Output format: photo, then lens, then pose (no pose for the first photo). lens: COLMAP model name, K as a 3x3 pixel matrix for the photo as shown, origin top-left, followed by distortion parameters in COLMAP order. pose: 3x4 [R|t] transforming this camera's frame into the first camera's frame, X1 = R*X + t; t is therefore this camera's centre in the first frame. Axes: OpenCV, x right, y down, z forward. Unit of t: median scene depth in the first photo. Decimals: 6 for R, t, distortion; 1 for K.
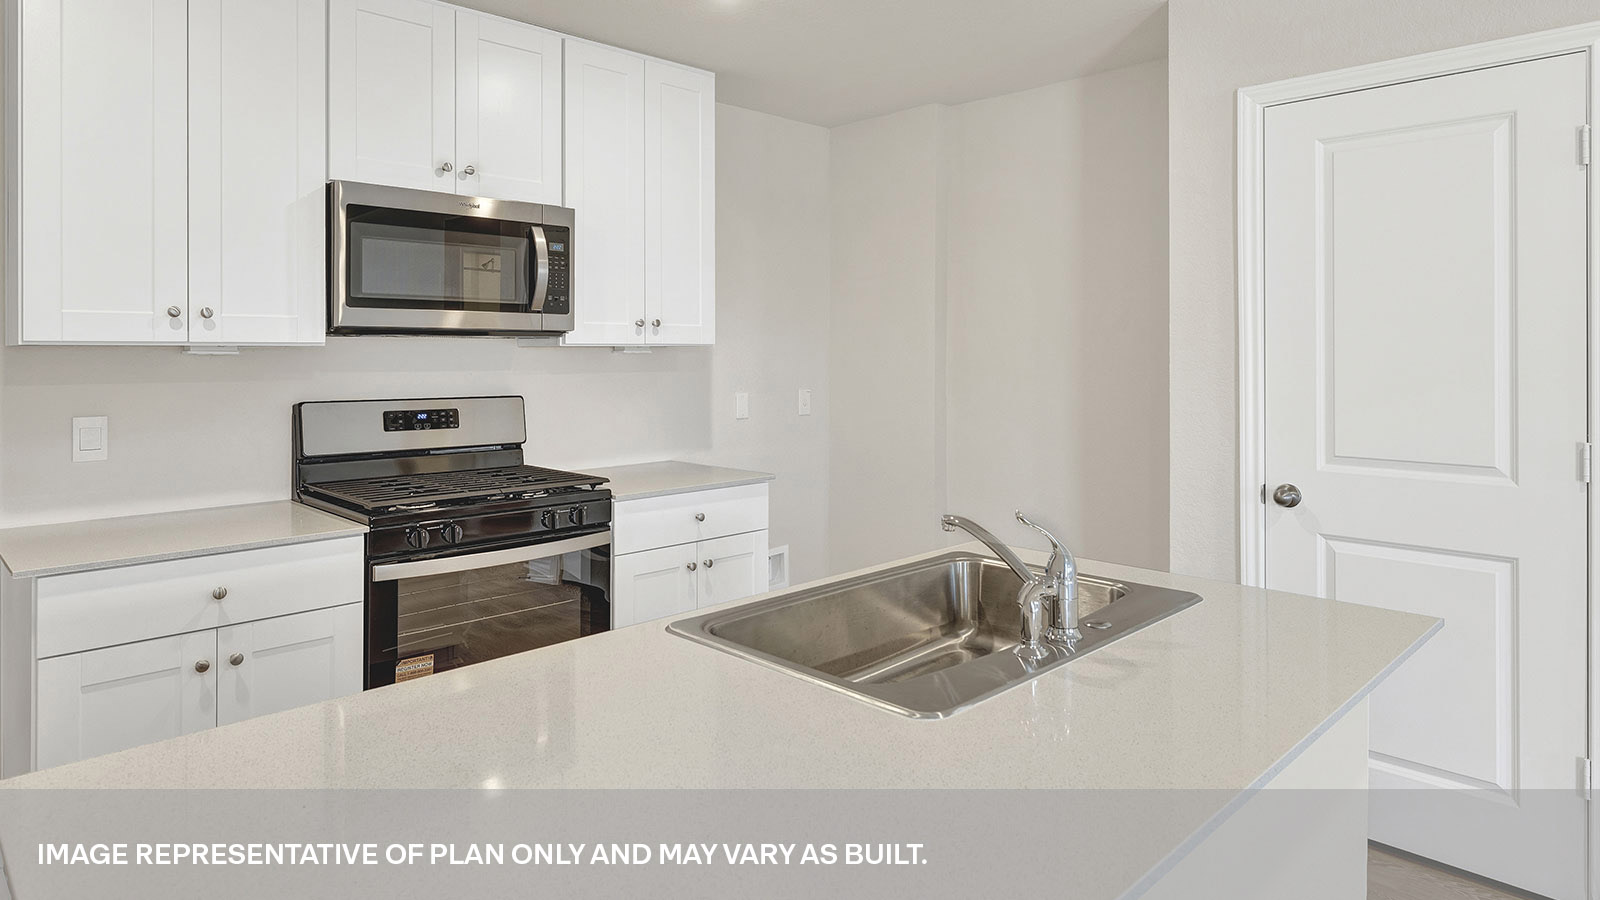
lens RADIAL K [[948.0, 0, 801.2], [0, 948.0, 345.9], [0, 0, 1]] dist [0.001436, 0.001064]
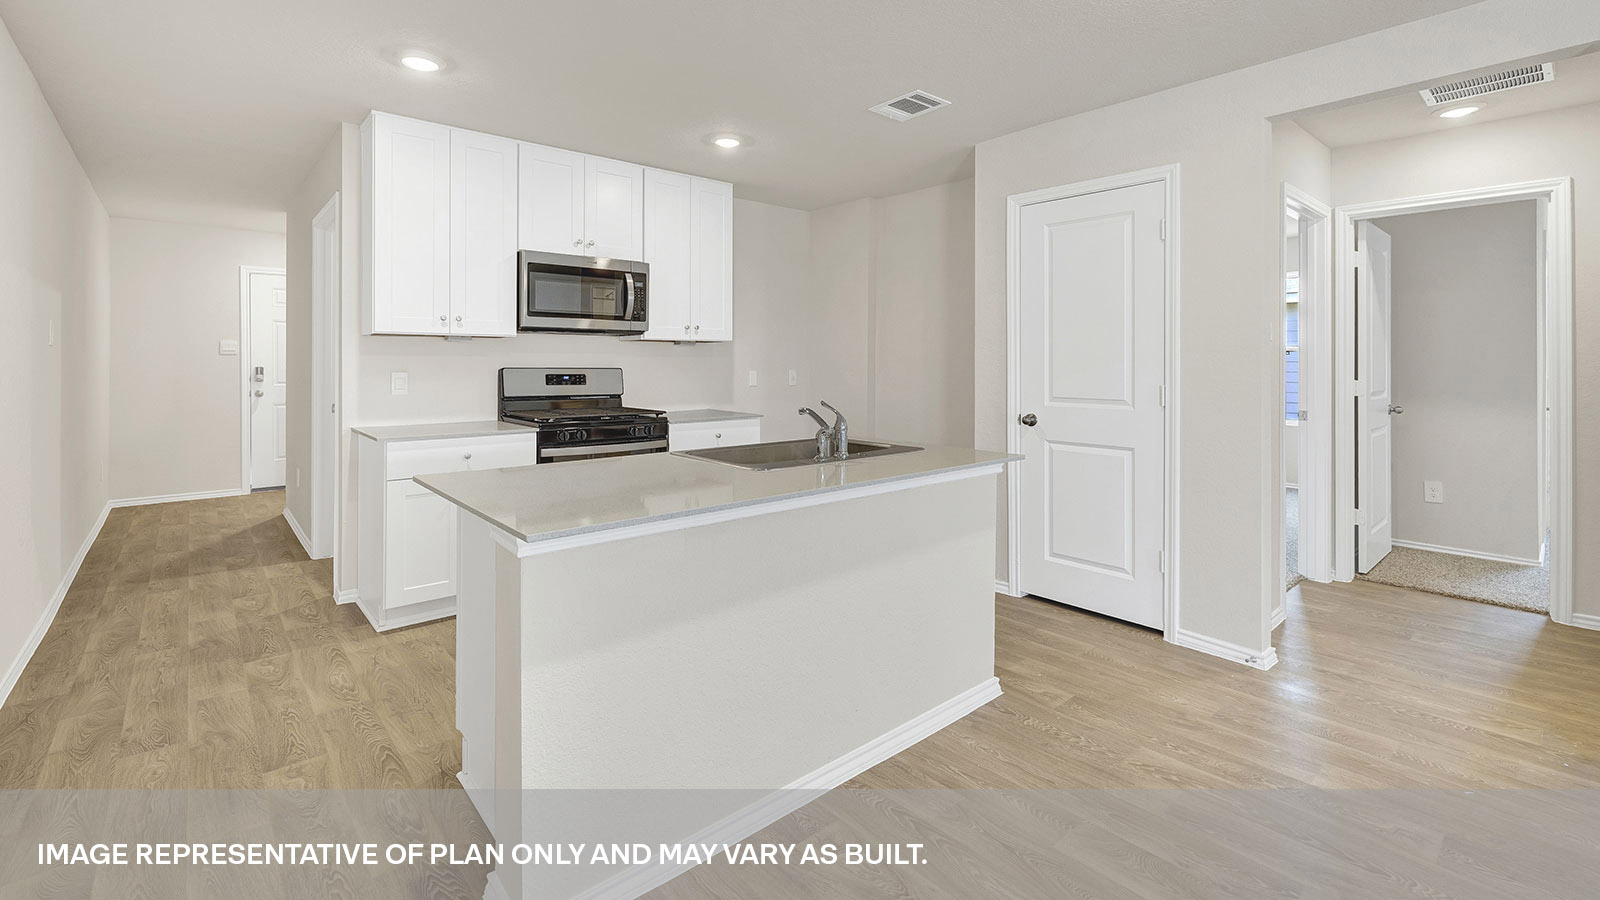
lens RADIAL K [[704.5, 0, 805.5], [0, 704.5, 358.9], [0, 0, 1]] dist [-0.001274, 0.000056]
pose [[0.998284, 0.002880, -0.058481, 0.143020], [-0.002767, 0.999994, 0.002015, 0.035260], [0.058486, -0.001850, 0.998286, -0.336572]]
